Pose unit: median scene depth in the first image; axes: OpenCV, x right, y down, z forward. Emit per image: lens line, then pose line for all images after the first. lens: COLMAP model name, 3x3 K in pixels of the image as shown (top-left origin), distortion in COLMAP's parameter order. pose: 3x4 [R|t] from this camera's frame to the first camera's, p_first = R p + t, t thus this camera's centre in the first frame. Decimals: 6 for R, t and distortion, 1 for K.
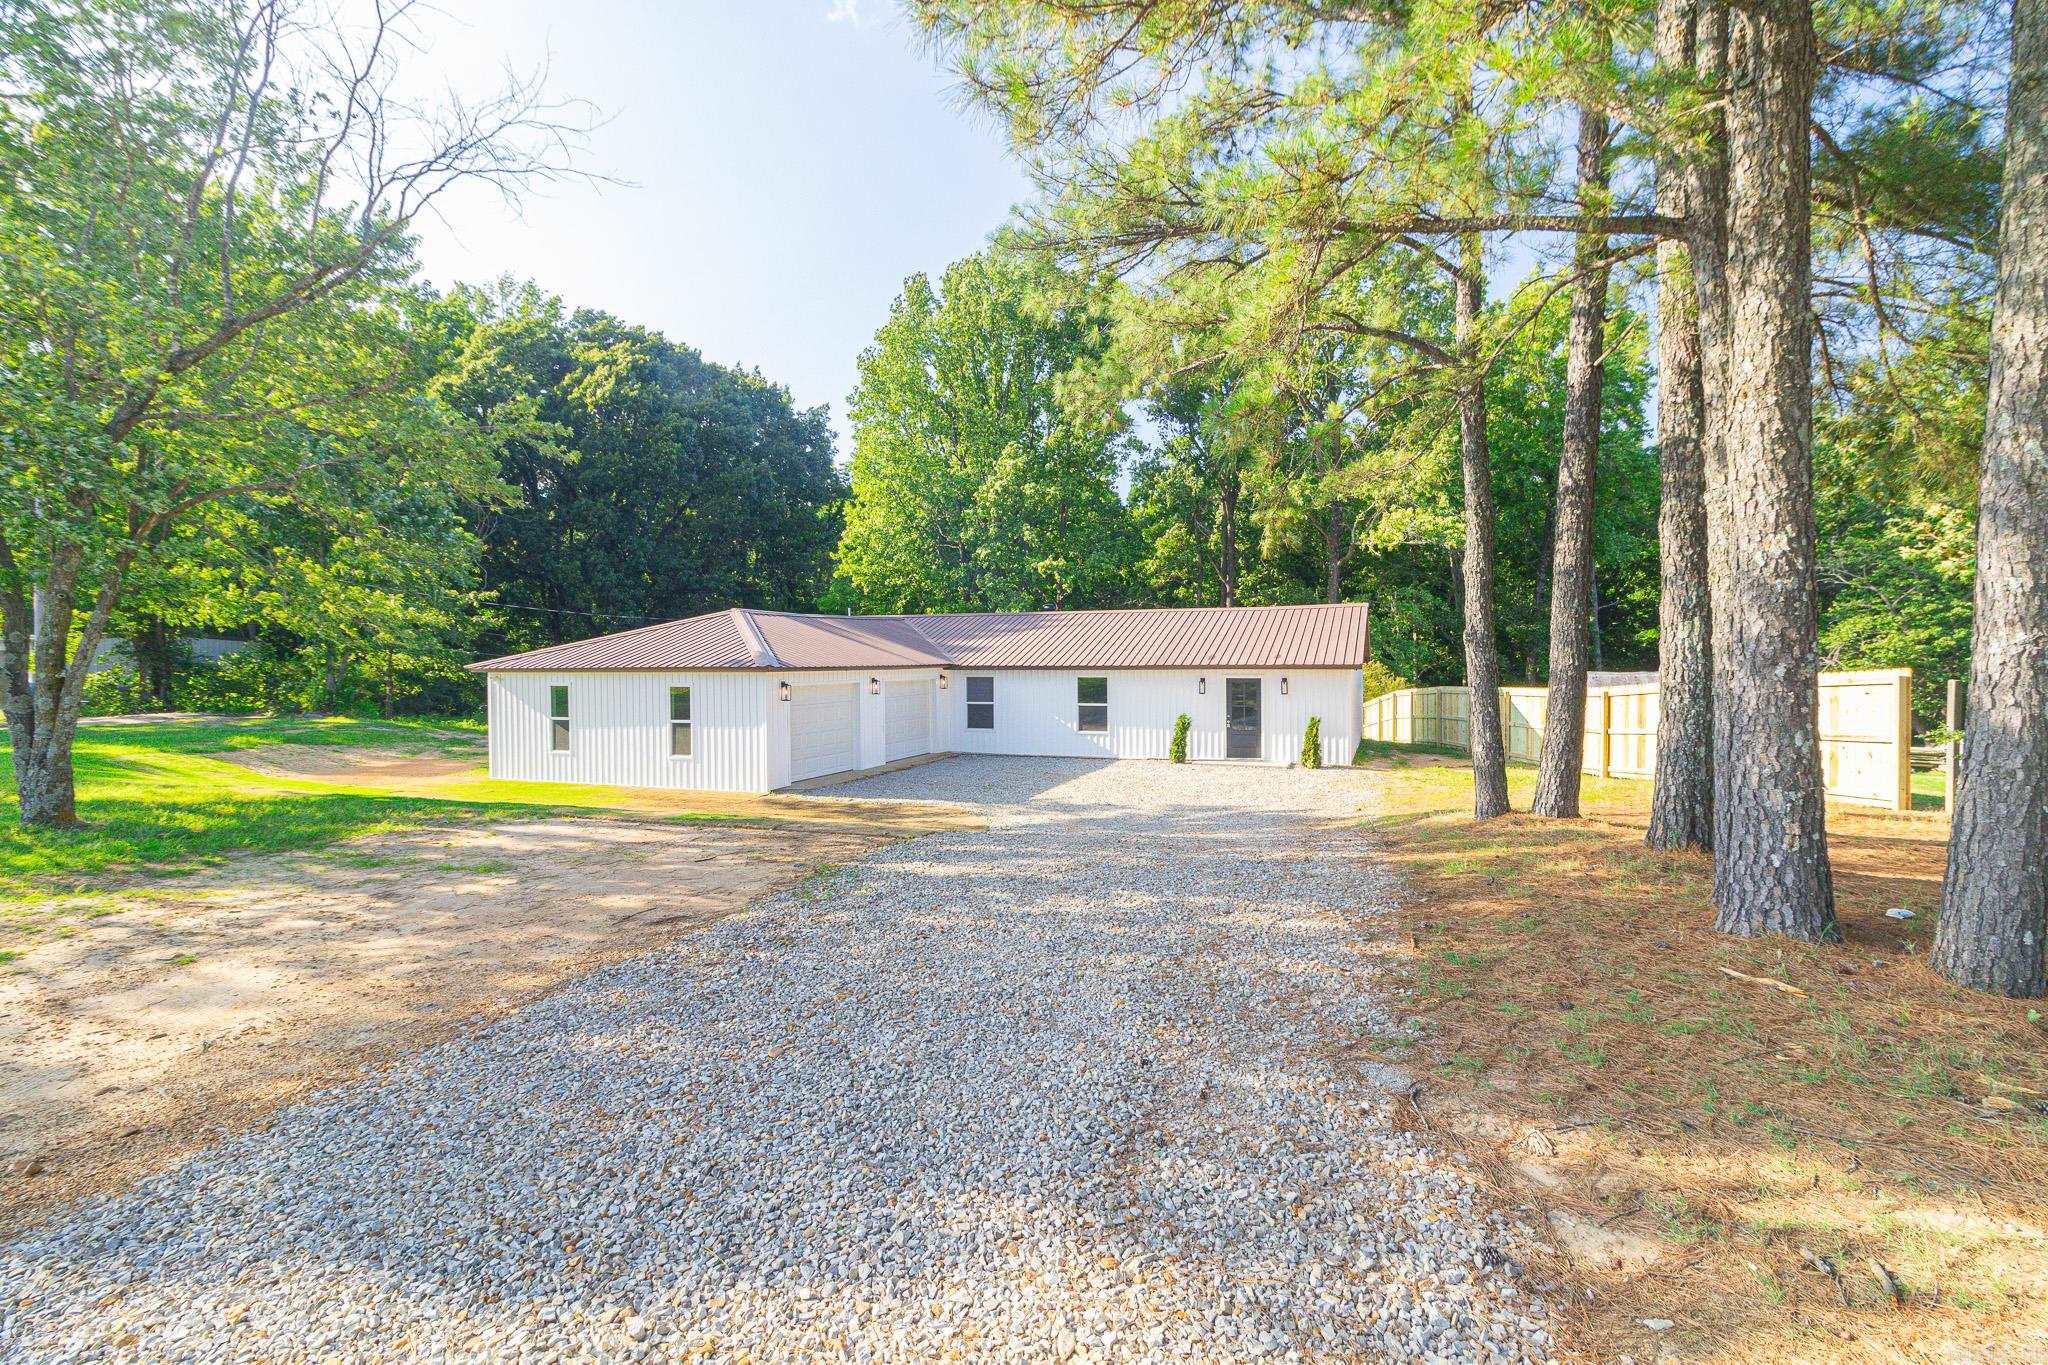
lens RADIAL K [[948.4, 0, 1048.7], [0, 948.4, 674.4], [0, 0, 1]] dist [0.001613, 0.000685]
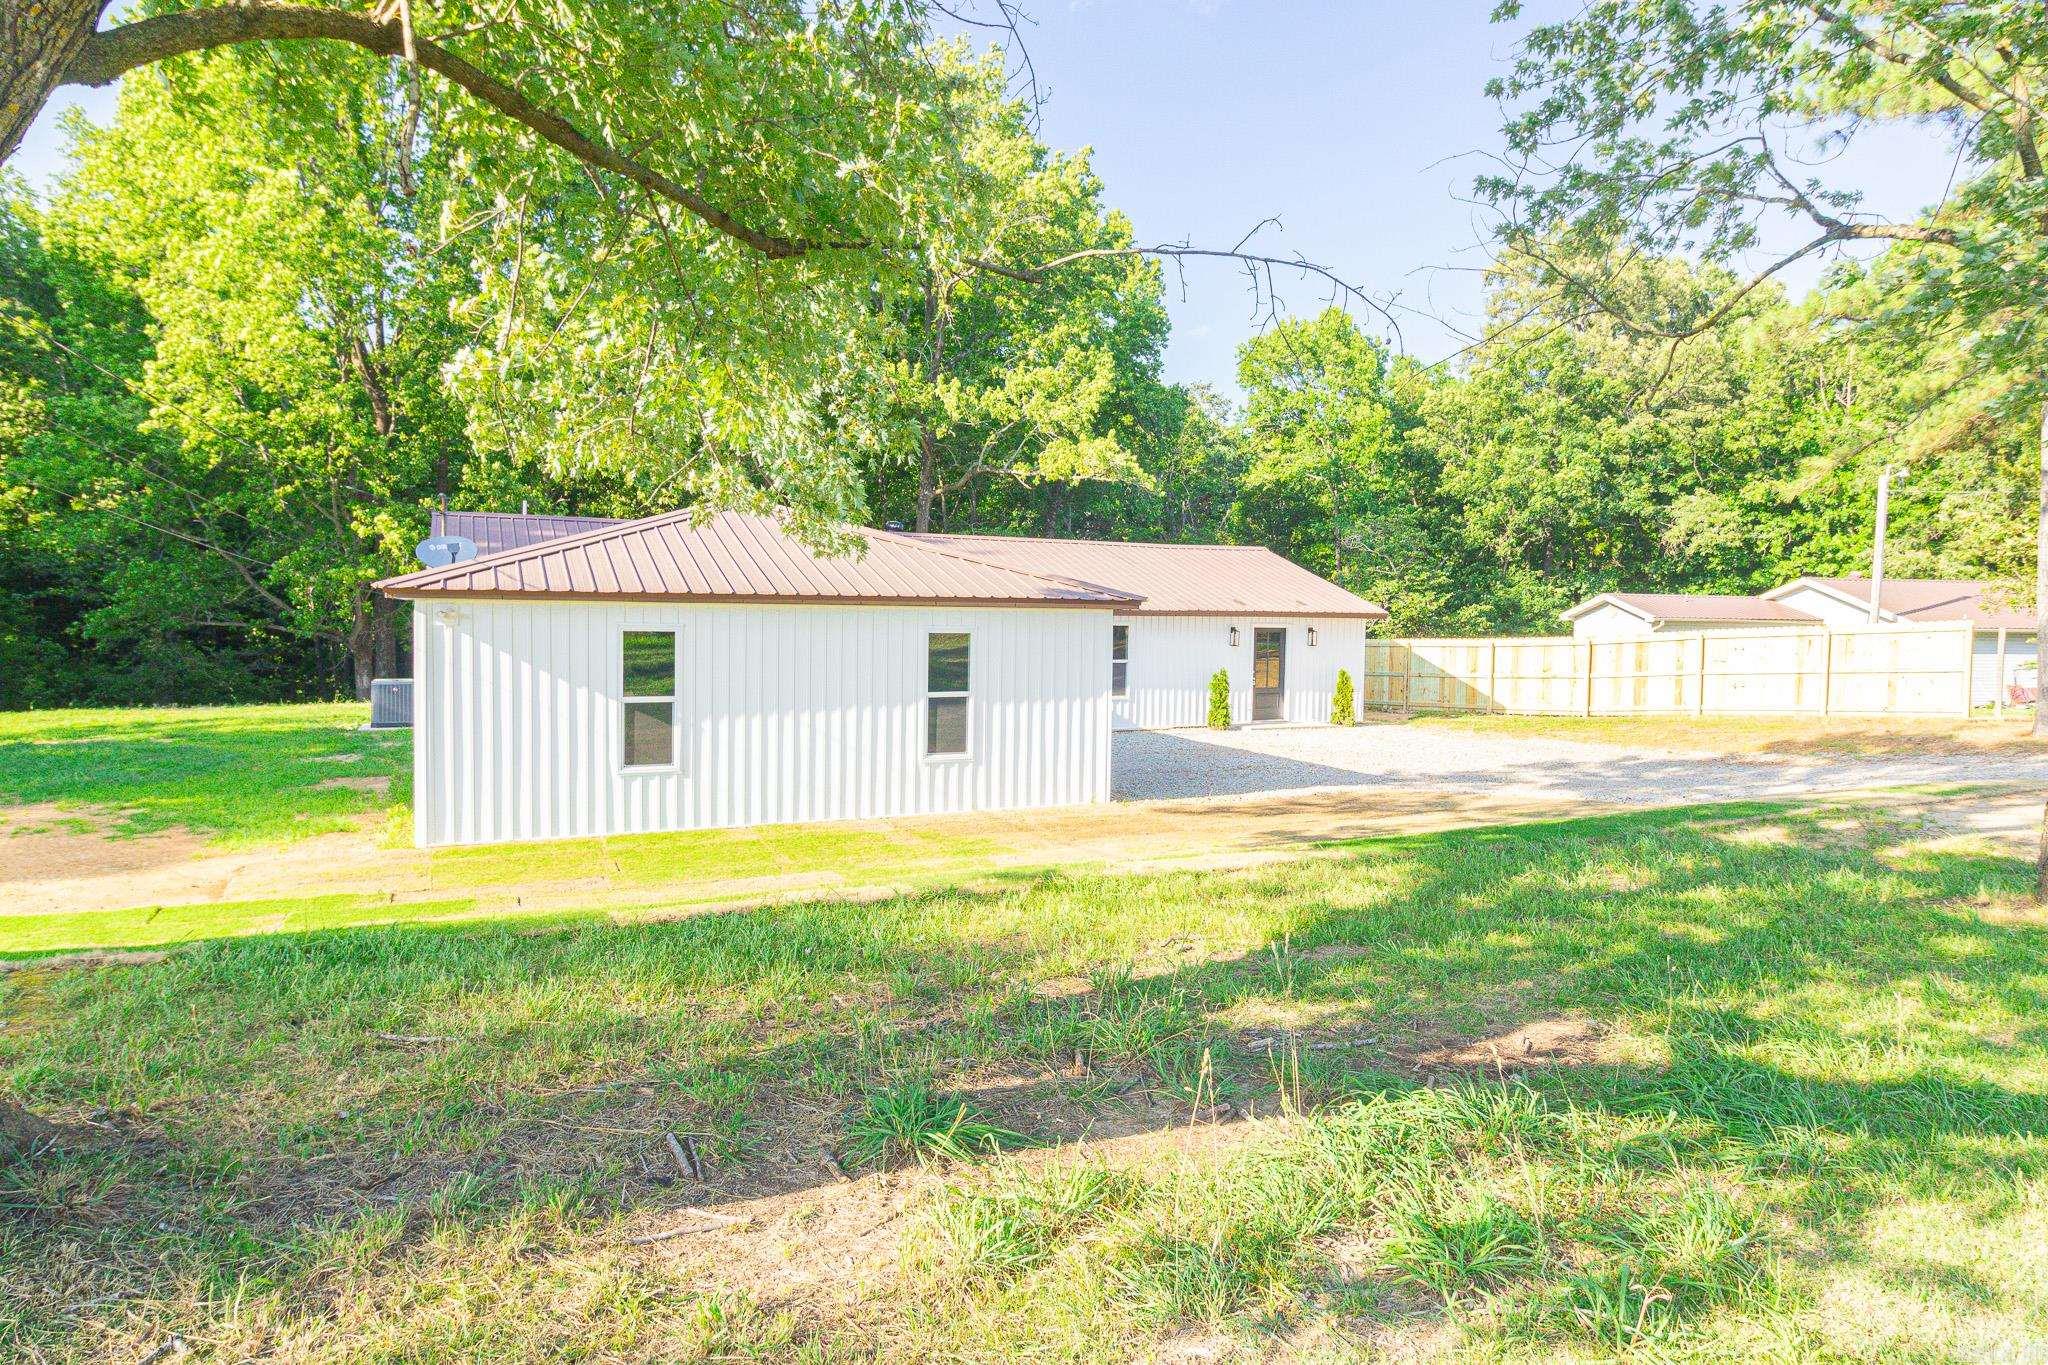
lens RADIAL K [[1208.3, 0, 1067.0], [0, 1208.3, 674.9], [0, 0, 1]] dist [-0.000461, -0.000024]
pose [[0.673722, -0.020640, 0.738696, -0.770184], [-0.004353, 0.999482, 0.031896, 0.012891], [-0.738972, -0.024704, 0.673283, 0.411225]]
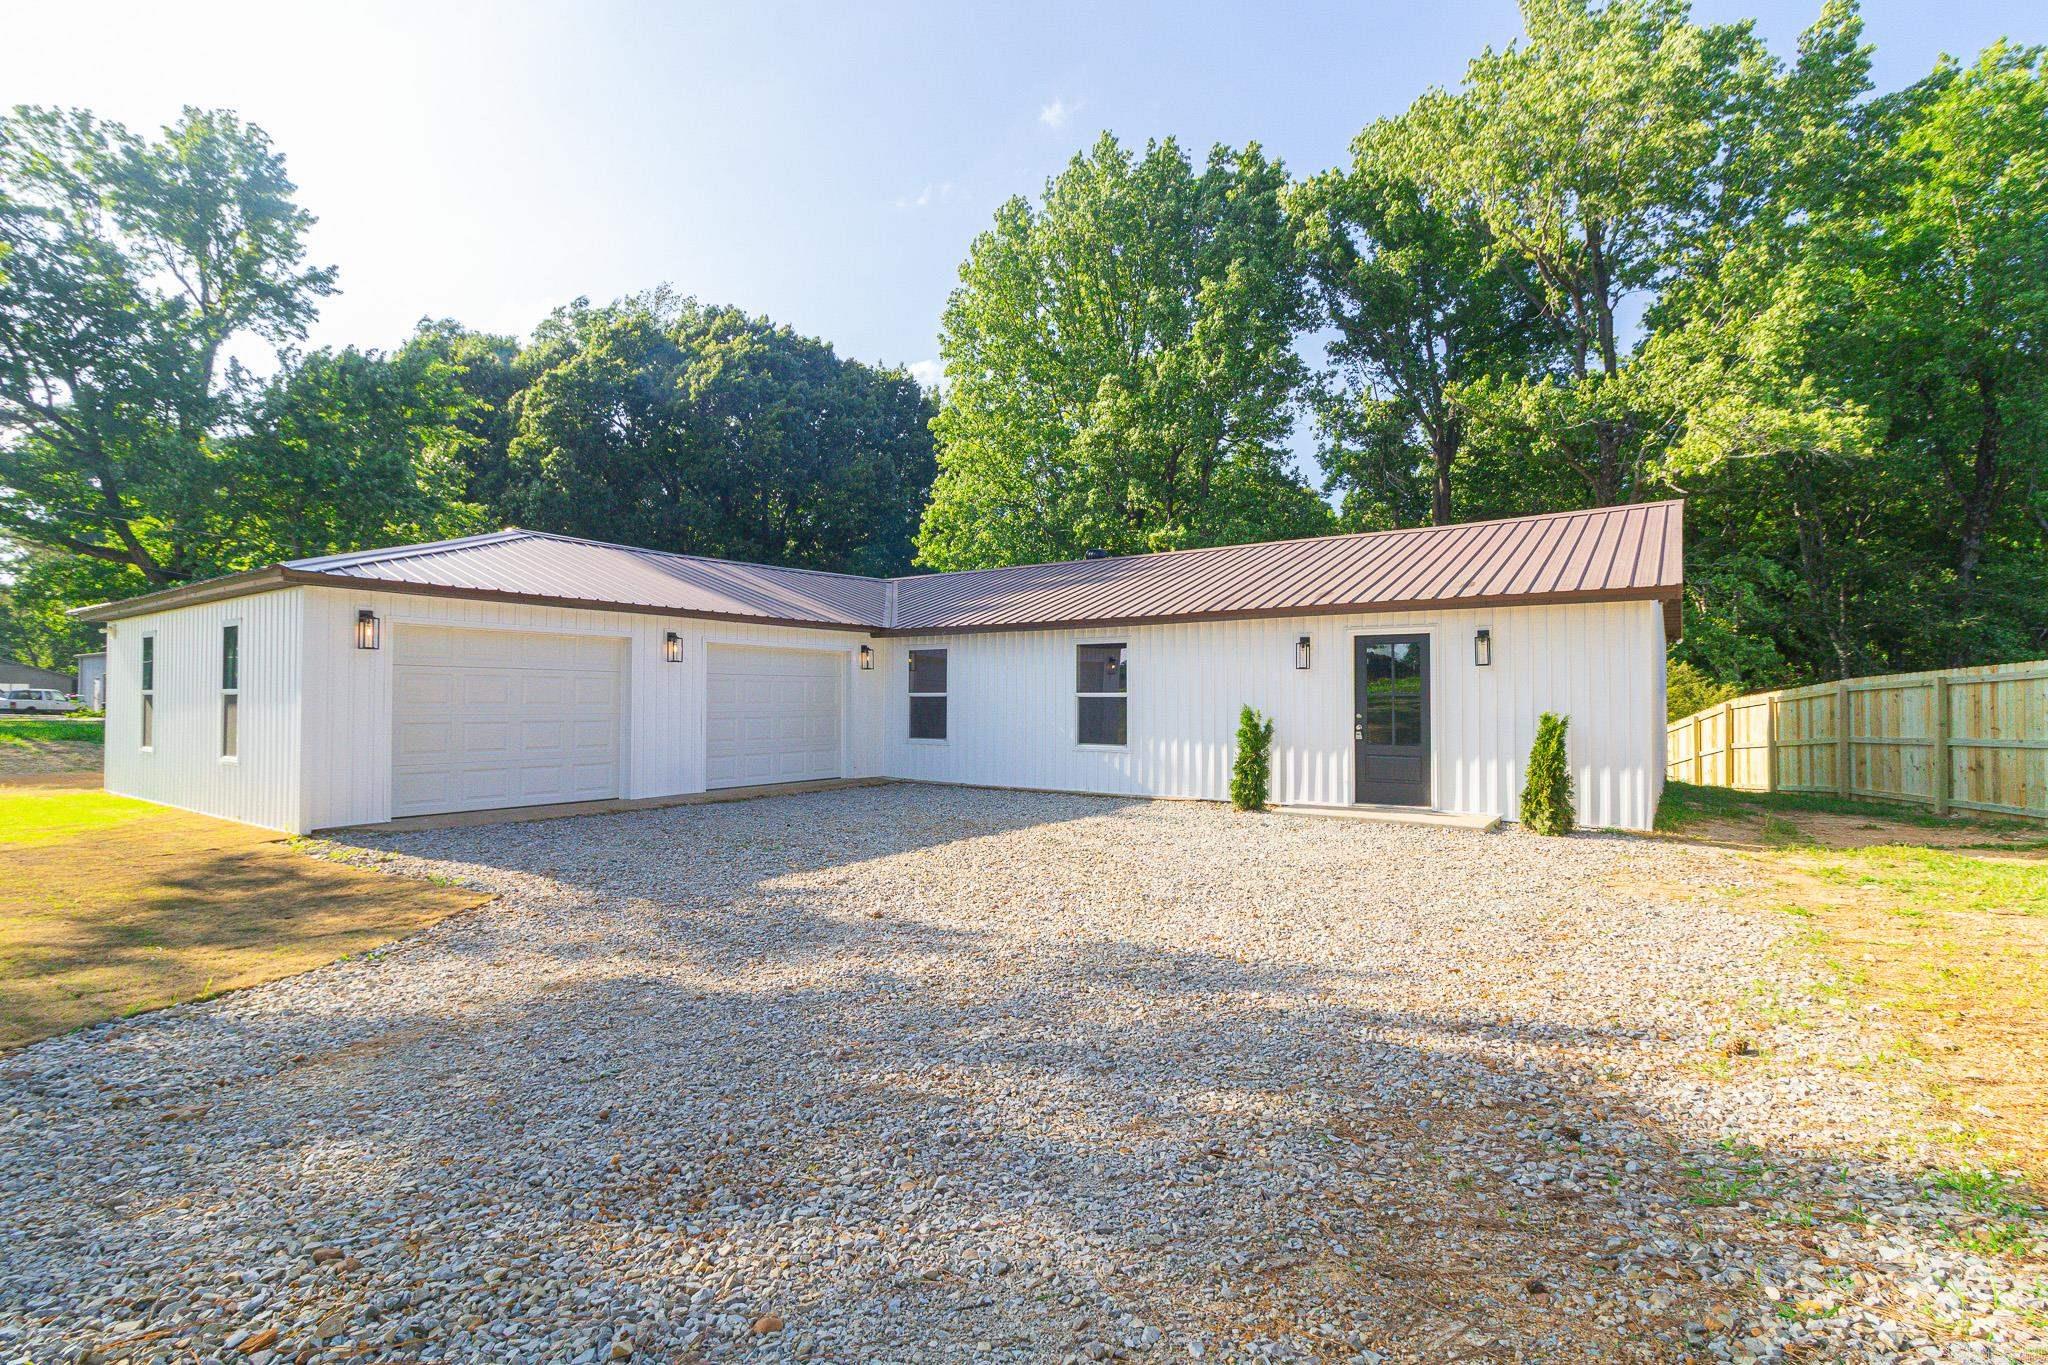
lens RADIAL K [[948.4, 0, 1048.7], [0, 948.4, 674.4], [0, 0, 1]] dist [0.001613, 0.000685]
pose [[0.971030, 0.004573, -0.238915, 0.160256], [-0.016344, 0.998746, -0.047311, 0.051107], [0.238399, 0.049846, 0.969887, 0.527271]]
